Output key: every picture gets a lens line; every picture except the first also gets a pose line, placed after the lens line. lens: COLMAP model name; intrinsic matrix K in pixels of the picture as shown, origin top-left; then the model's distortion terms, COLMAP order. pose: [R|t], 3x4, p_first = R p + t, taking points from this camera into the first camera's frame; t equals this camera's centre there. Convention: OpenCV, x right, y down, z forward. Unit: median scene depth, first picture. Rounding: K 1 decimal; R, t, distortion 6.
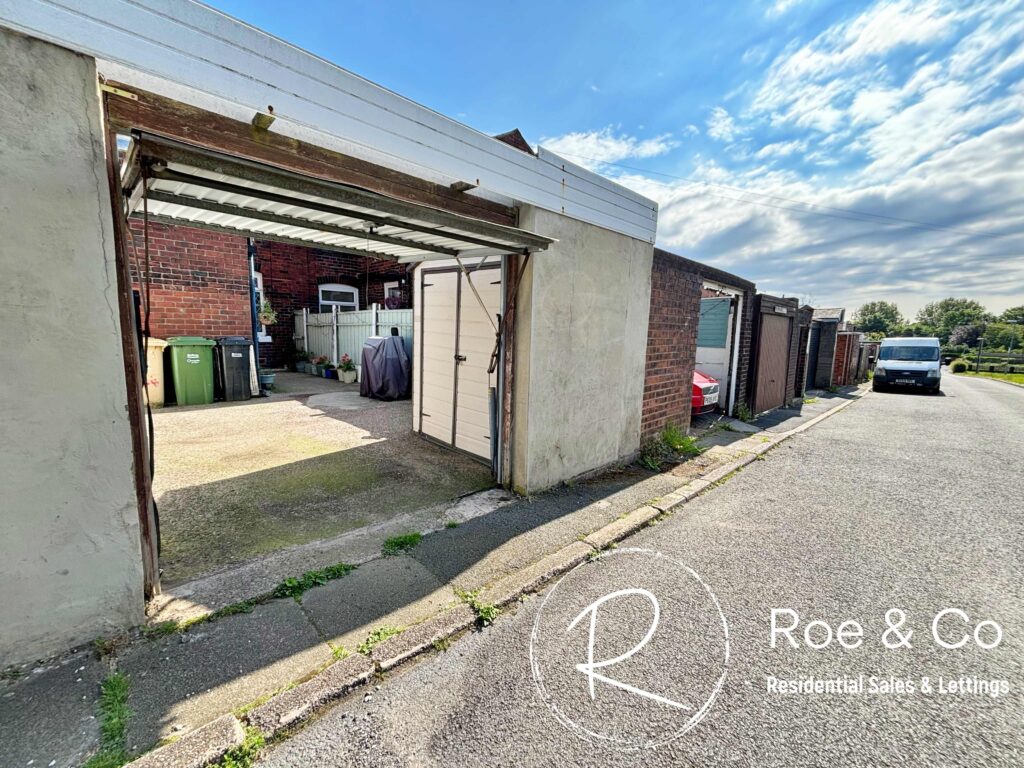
lens RADIAL K [[409.5, 0, 510.7], [0, 409.5, 382.5], [0, 0, 1]] dist [-0.000672, -0.000705]
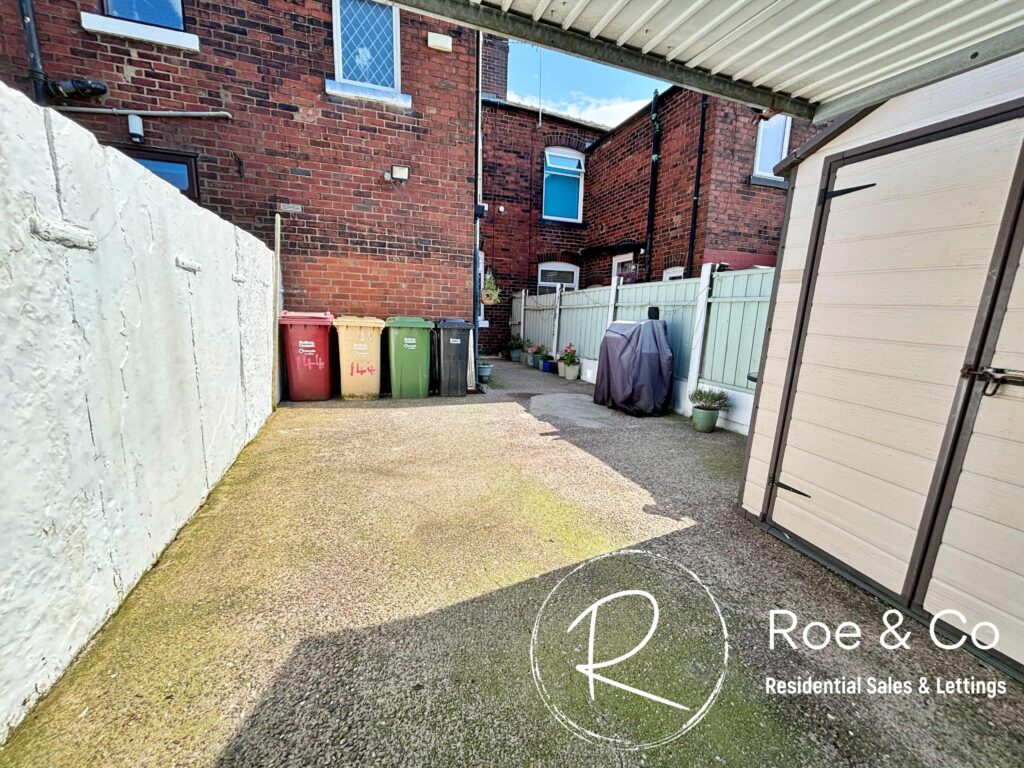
lens RADIAL K [[409.5, 0, 510.7], [0, 409.5, 382.5], [0, 0, 1]] dist [-0.000672, -0.000705]
pose [[0.895706, 0.078067, -0.437739, -0.197090], [-0.066765, 0.996919, 0.041177, -0.024187], [0.439605, -0.007657, 0.898159, 0.301259]]
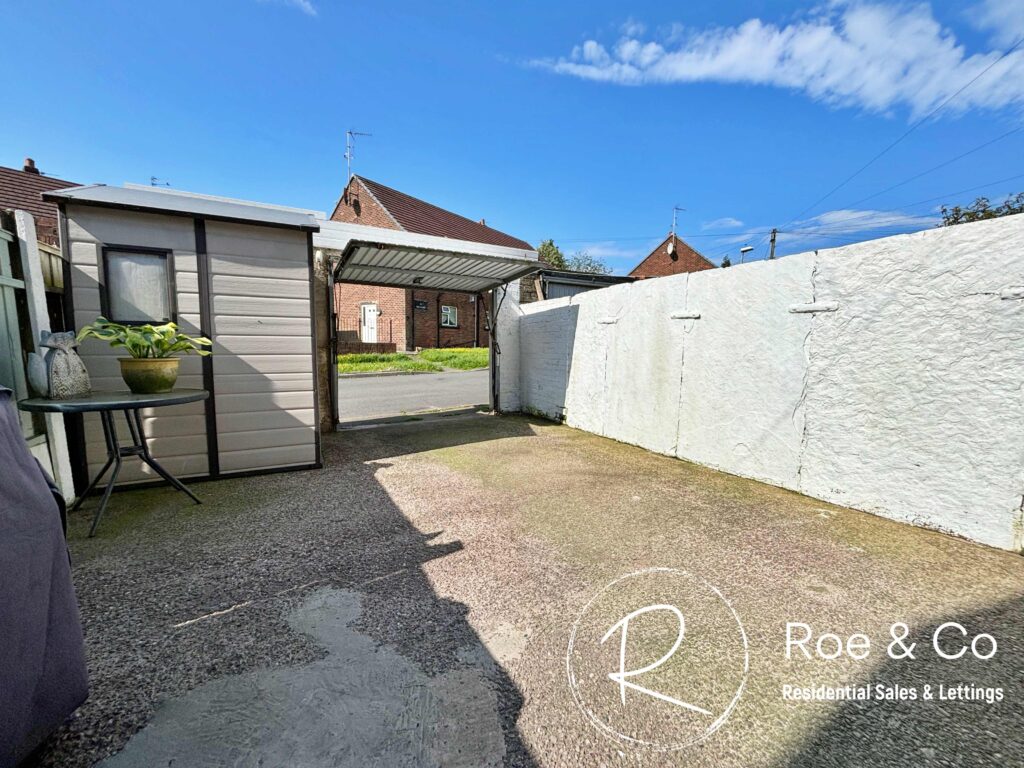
lens RADIAL K [[409.5, 0, 510.7], [0, 409.5, 382.5], [0, 0, 1]] dist [-0.000672, -0.000705]
pose [[-0.956676, -0.066569, 0.283444, -0.507925], [-0.003419, 0.976013, 0.217686, -0.115670], [-0.291136, 0.207286, -0.933955, 1.056356]]
